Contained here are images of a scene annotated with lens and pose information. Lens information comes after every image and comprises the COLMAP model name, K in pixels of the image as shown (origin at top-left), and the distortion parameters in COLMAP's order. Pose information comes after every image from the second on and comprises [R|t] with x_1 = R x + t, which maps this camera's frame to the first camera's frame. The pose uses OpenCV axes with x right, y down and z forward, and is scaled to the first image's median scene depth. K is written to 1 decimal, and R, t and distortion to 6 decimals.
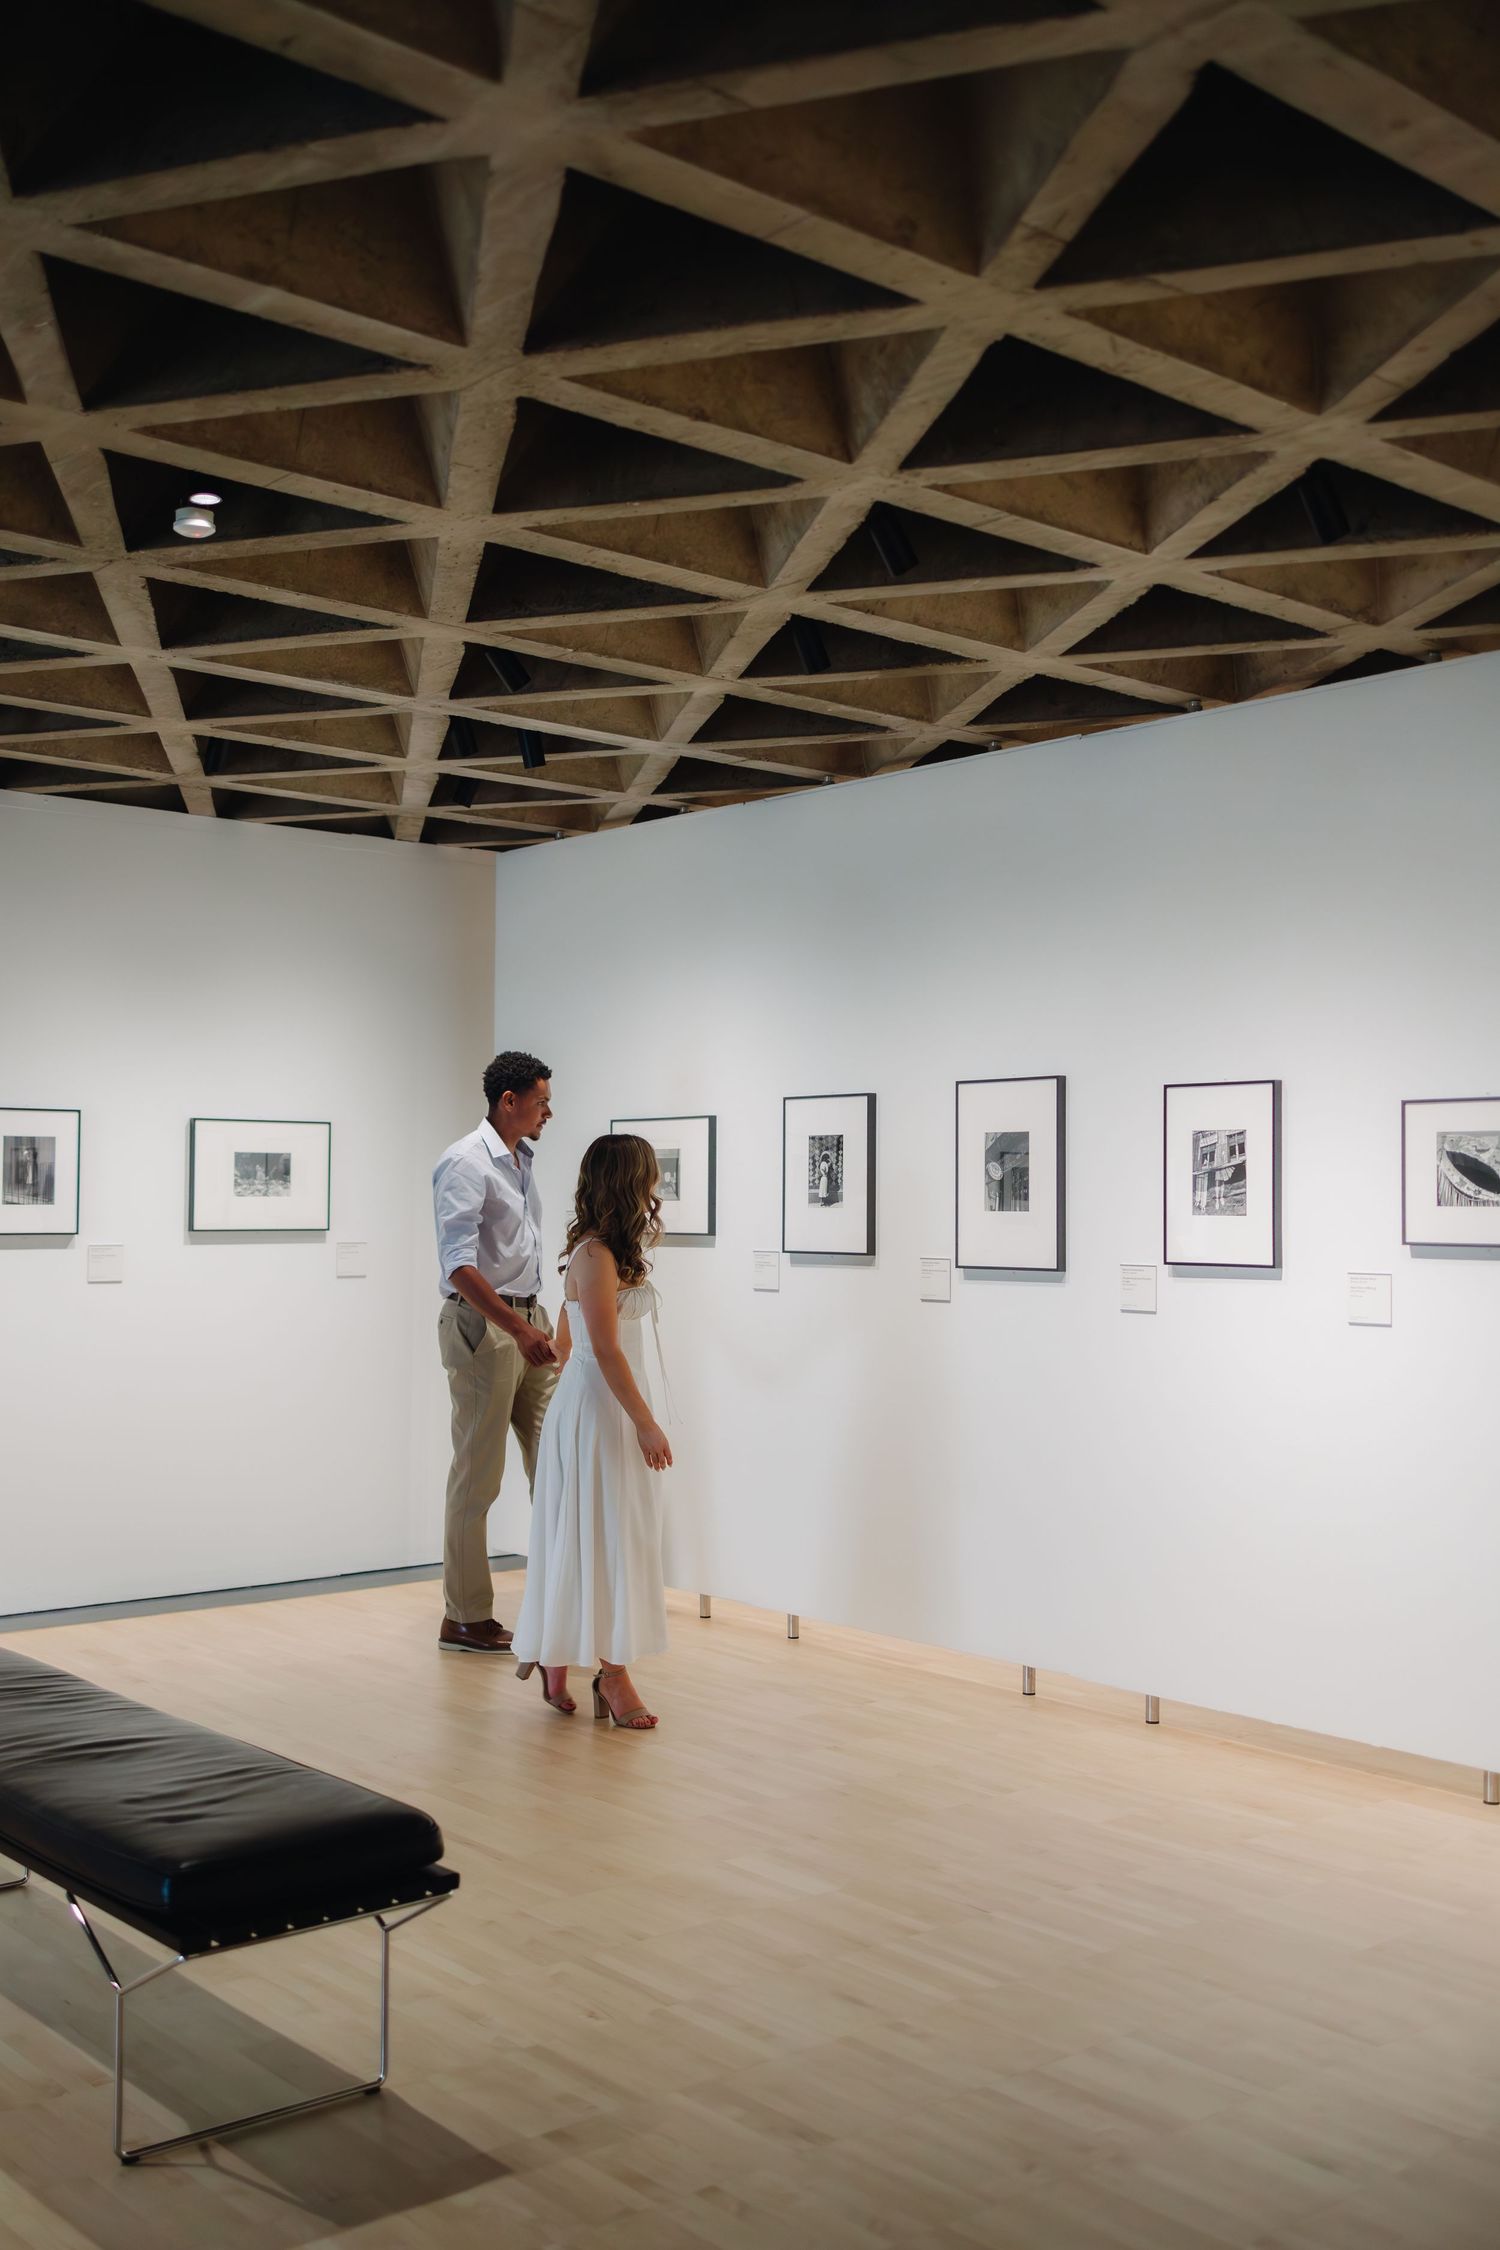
lens RADIAL K [[2233.7, 0, 750.0], [0, 2233.7, 1125.0], [0, 0, 1]] dist [0.016419, 0.007556]
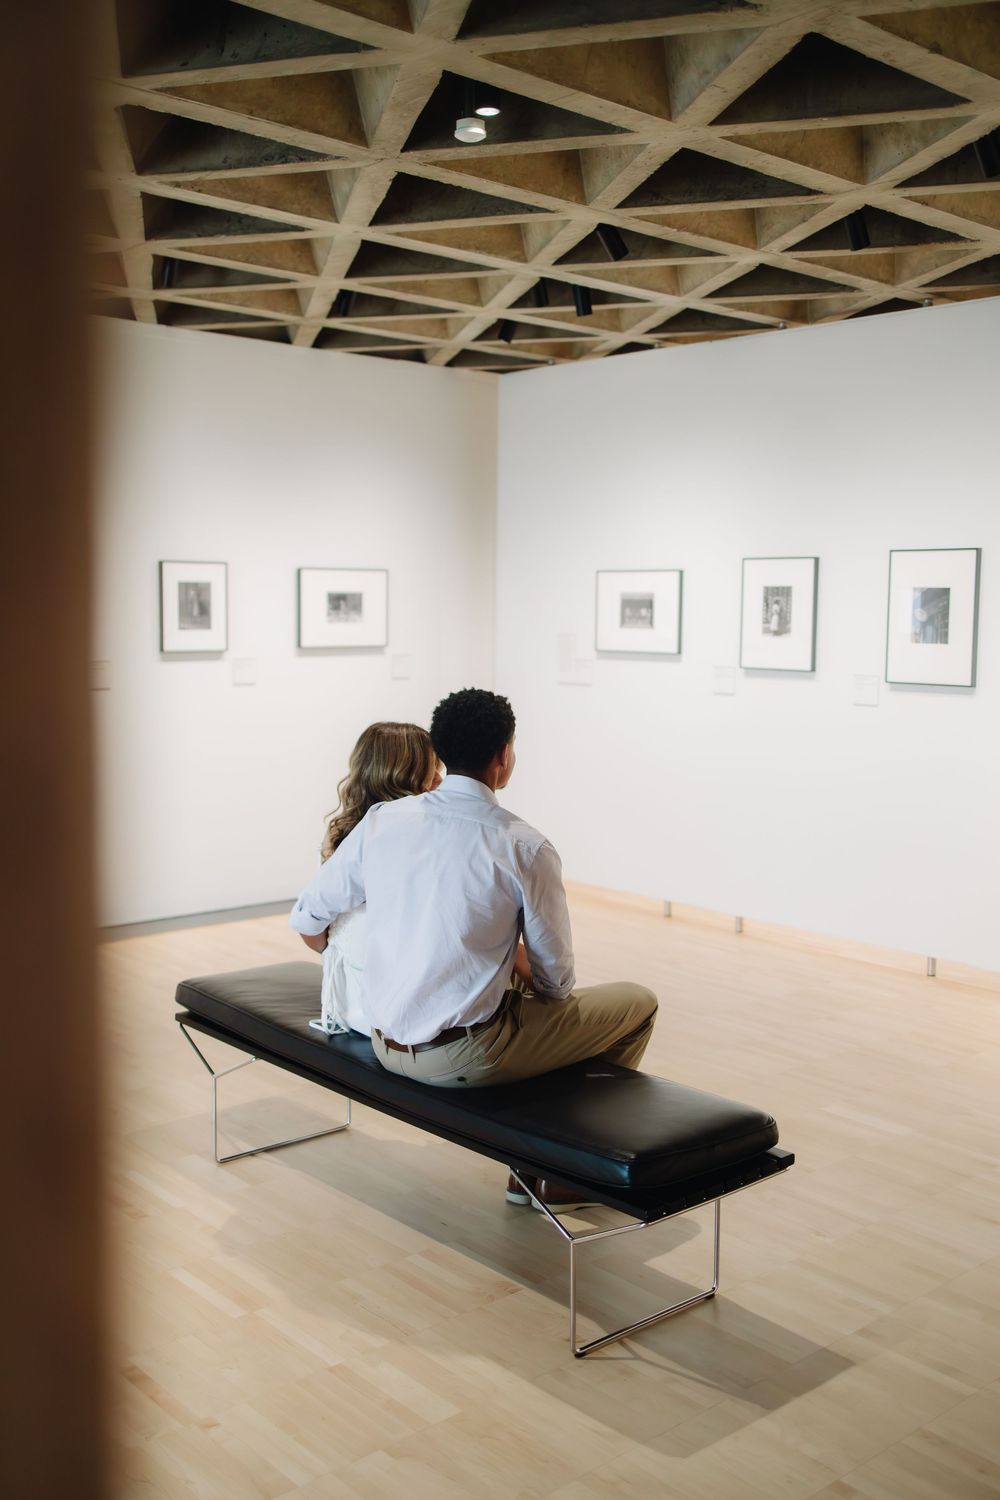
lens RADIAL K [[1491.1, 0, 500.0], [0, 1491.1, 750.0], [0, 0, 1]] dist [0.004240, 0.003652]
pose [[0.999704, 0.002179, 0.024218, -0.186892], [-0.005436, 0.990796, 0.135256, -0.021728], [-0.023700, -0.135348, 0.990515, 0.067401]]
